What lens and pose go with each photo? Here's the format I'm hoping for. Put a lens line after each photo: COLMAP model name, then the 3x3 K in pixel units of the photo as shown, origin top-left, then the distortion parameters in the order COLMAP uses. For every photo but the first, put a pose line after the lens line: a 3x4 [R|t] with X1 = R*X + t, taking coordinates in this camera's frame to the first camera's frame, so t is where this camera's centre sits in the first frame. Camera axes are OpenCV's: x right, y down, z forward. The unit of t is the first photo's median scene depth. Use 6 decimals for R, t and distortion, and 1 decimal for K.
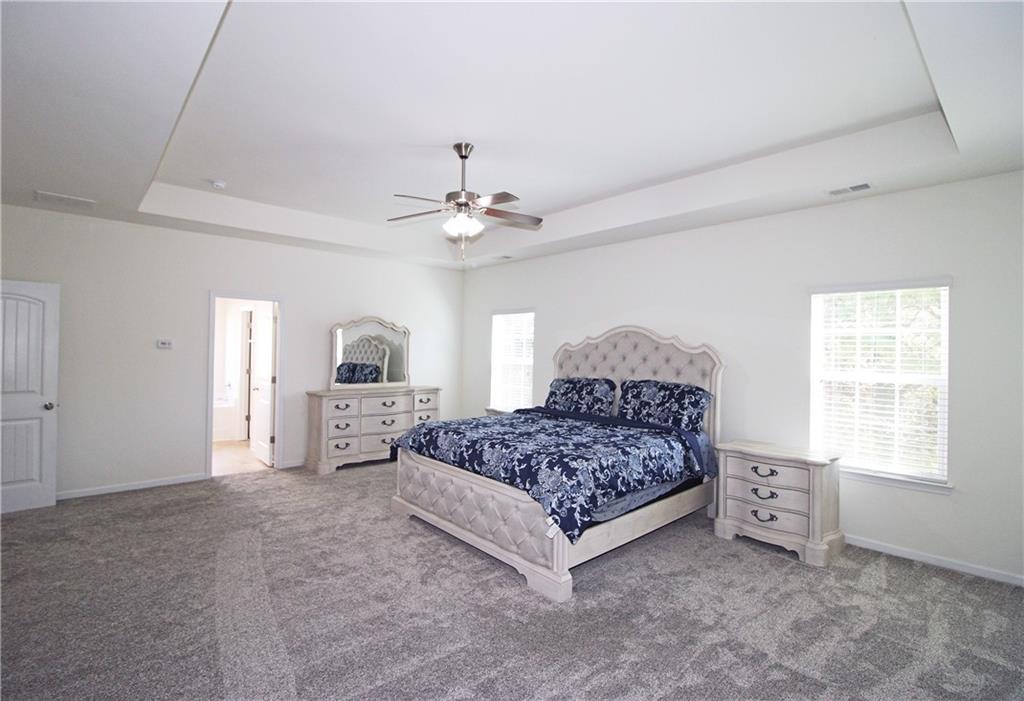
lens RADIAL K [[508.9, 0, 512.0], [0, 508.9, 350.5], [0, 0, 1]] dist [-0.018108, -0.000165]
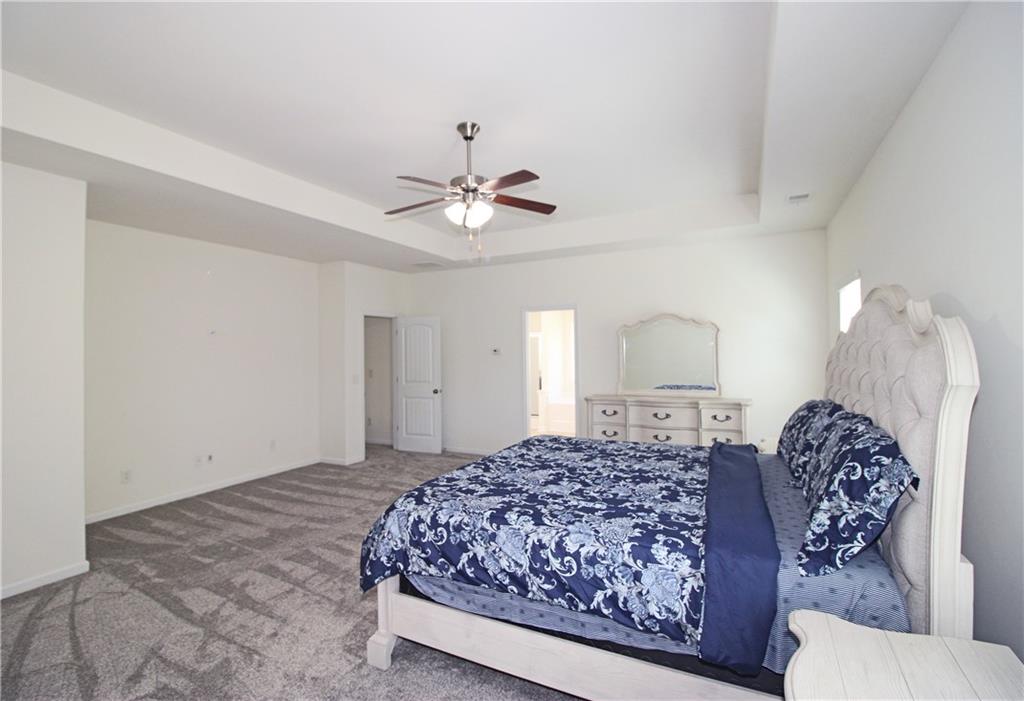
lens RADIAL K [[508.9, 0, 512.0], [0, 508.9, 350.5], [0, 0, 1]] dist [-0.018108, -0.000165]
pose [[0.292509, -0.020415, -0.956045, 0.742205], [0.015132, 0.999746, -0.016719, 0.009989], [0.956143, -0.009576, 0.292744, 0.770588]]
